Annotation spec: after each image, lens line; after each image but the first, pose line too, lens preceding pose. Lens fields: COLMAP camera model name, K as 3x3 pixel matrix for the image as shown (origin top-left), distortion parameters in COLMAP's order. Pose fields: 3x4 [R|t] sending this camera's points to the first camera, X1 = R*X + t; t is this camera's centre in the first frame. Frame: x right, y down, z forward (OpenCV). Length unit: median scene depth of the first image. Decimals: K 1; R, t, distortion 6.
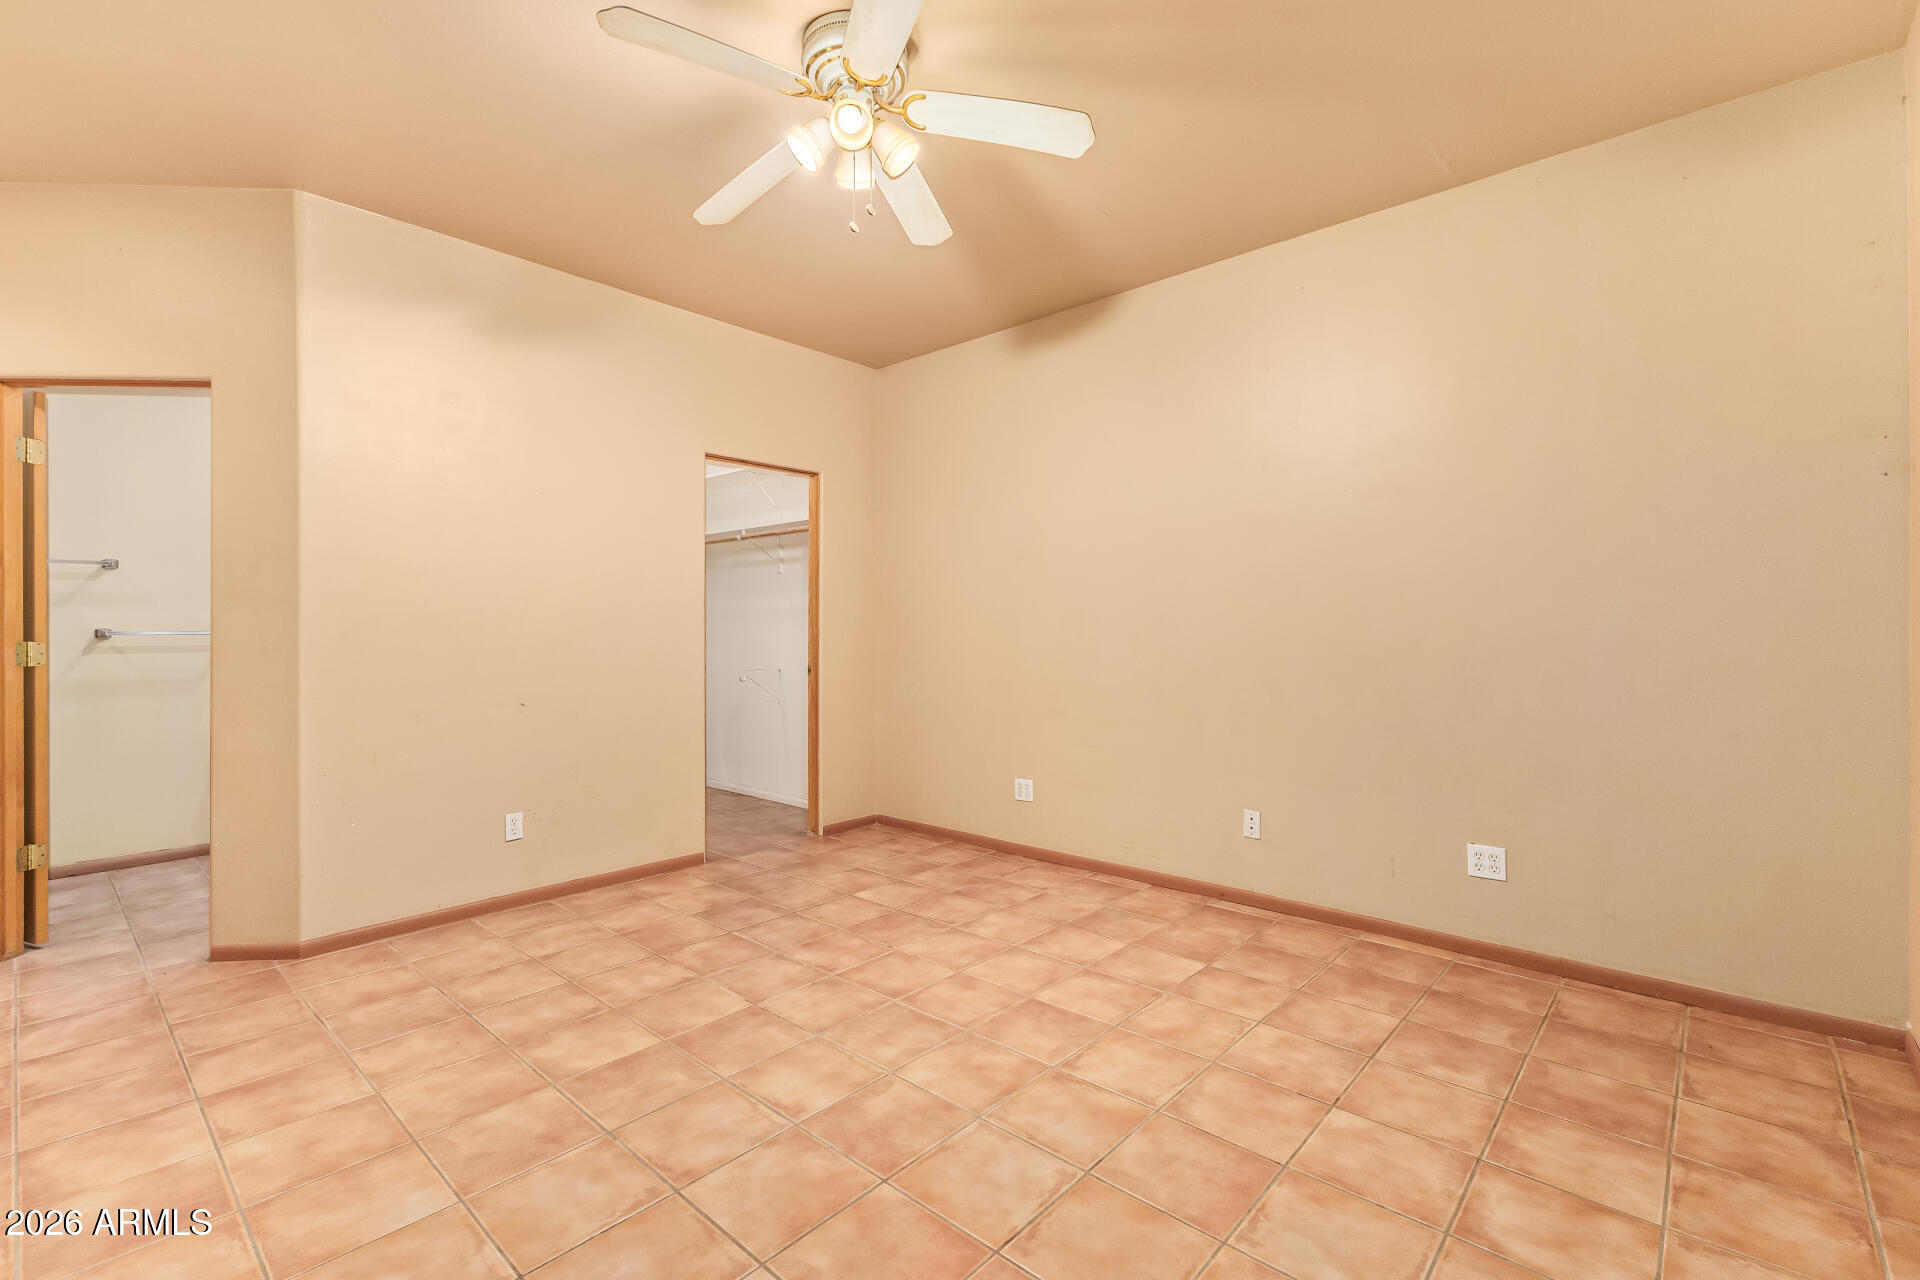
lens RADIAL K [[842.7, 0, 947.4], [0, 842.7, 634.1], [0, 0, 1]] dist [0.014217, -0.005359]
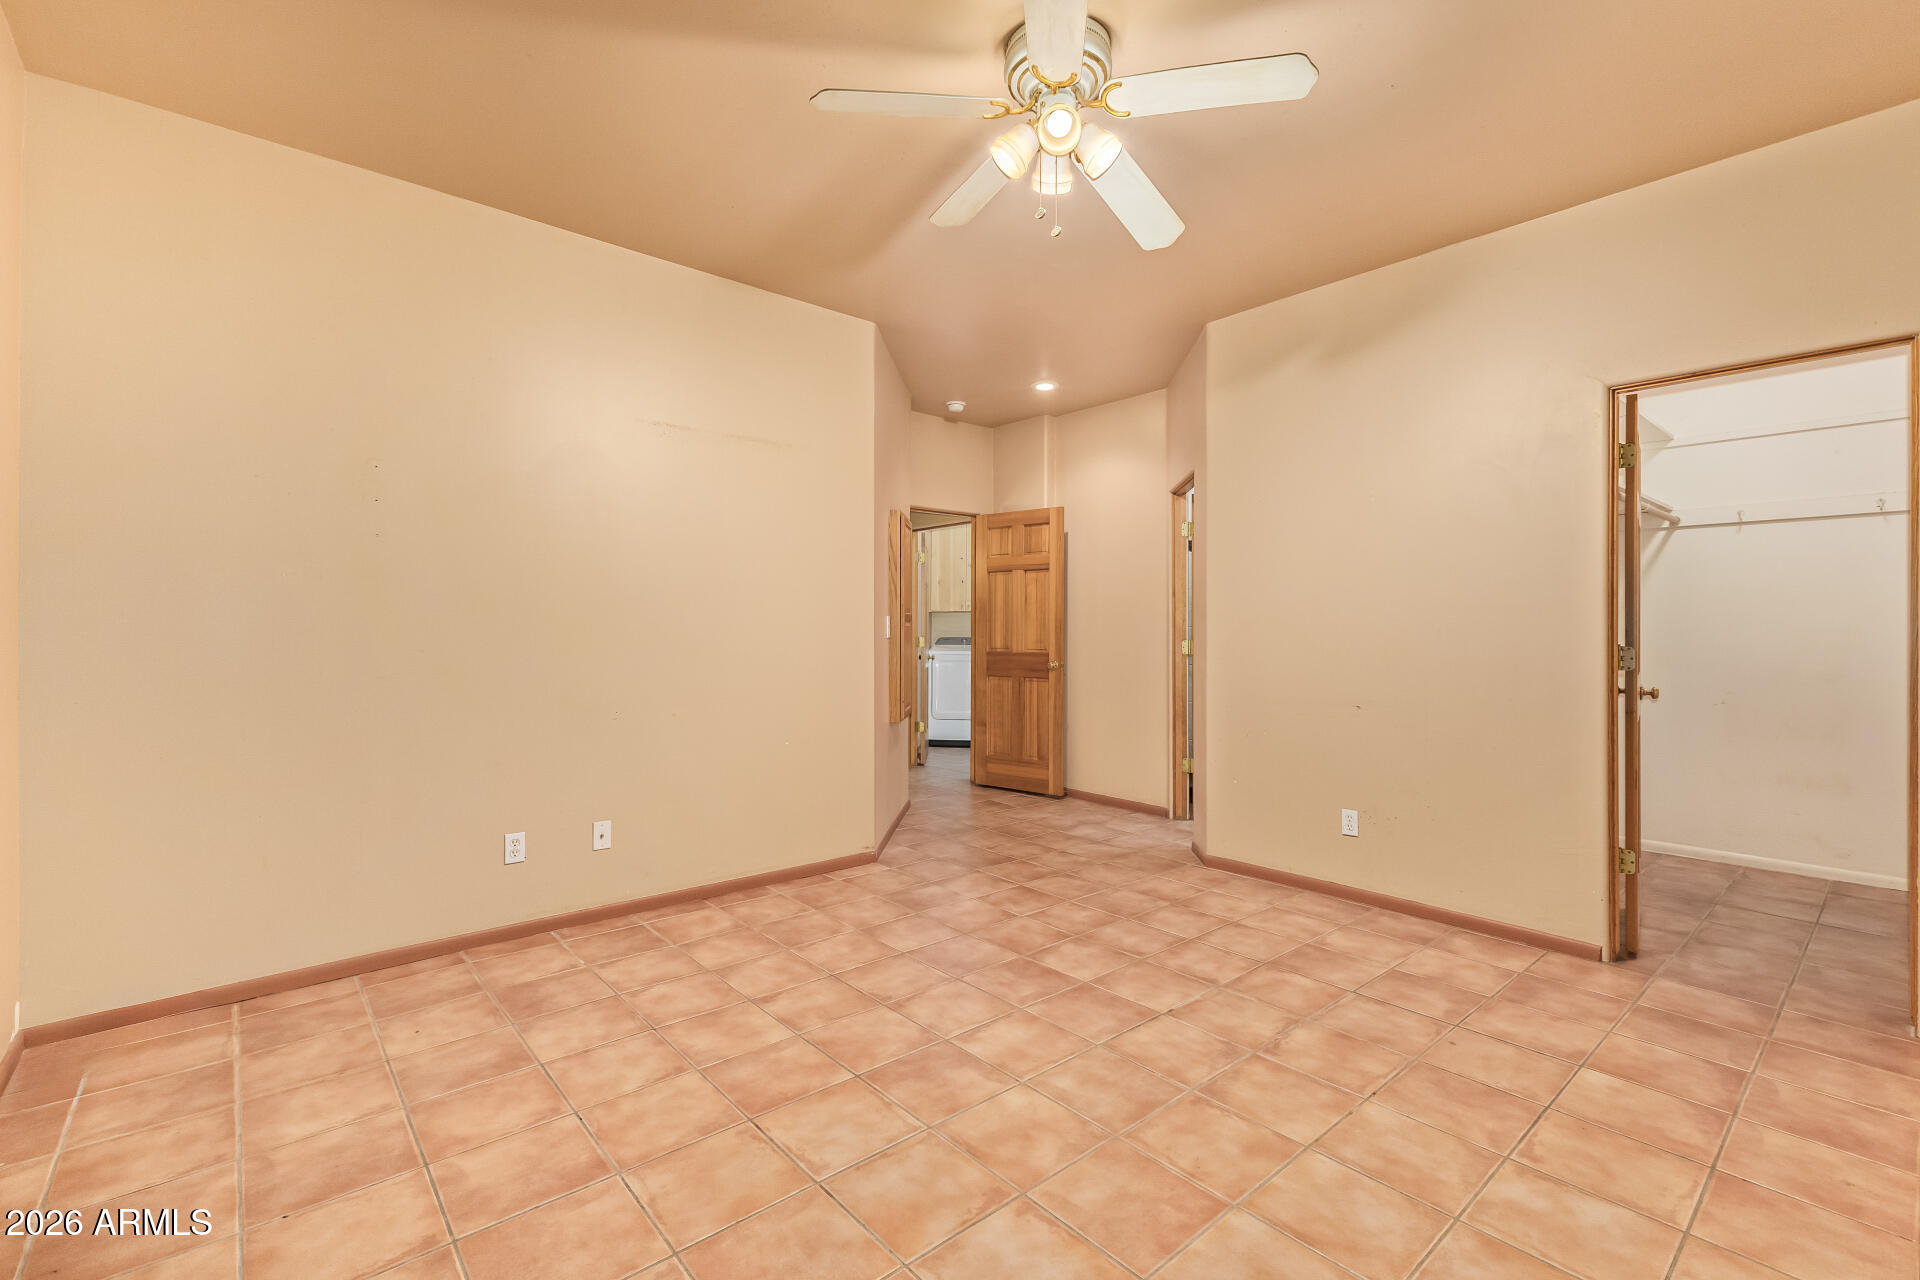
lens RADIAL K [[842.7, 0, 947.4], [0, 842.7, 634.1], [0, 0, 1]] dist [0.014217, -0.005359]
pose [[-0.129437, 0.003278, -0.991582, 0.726058], [-0.006958, 0.999967, 0.004214, 0.000182], [0.991563, 0.007445, -0.129410, 0.831588]]
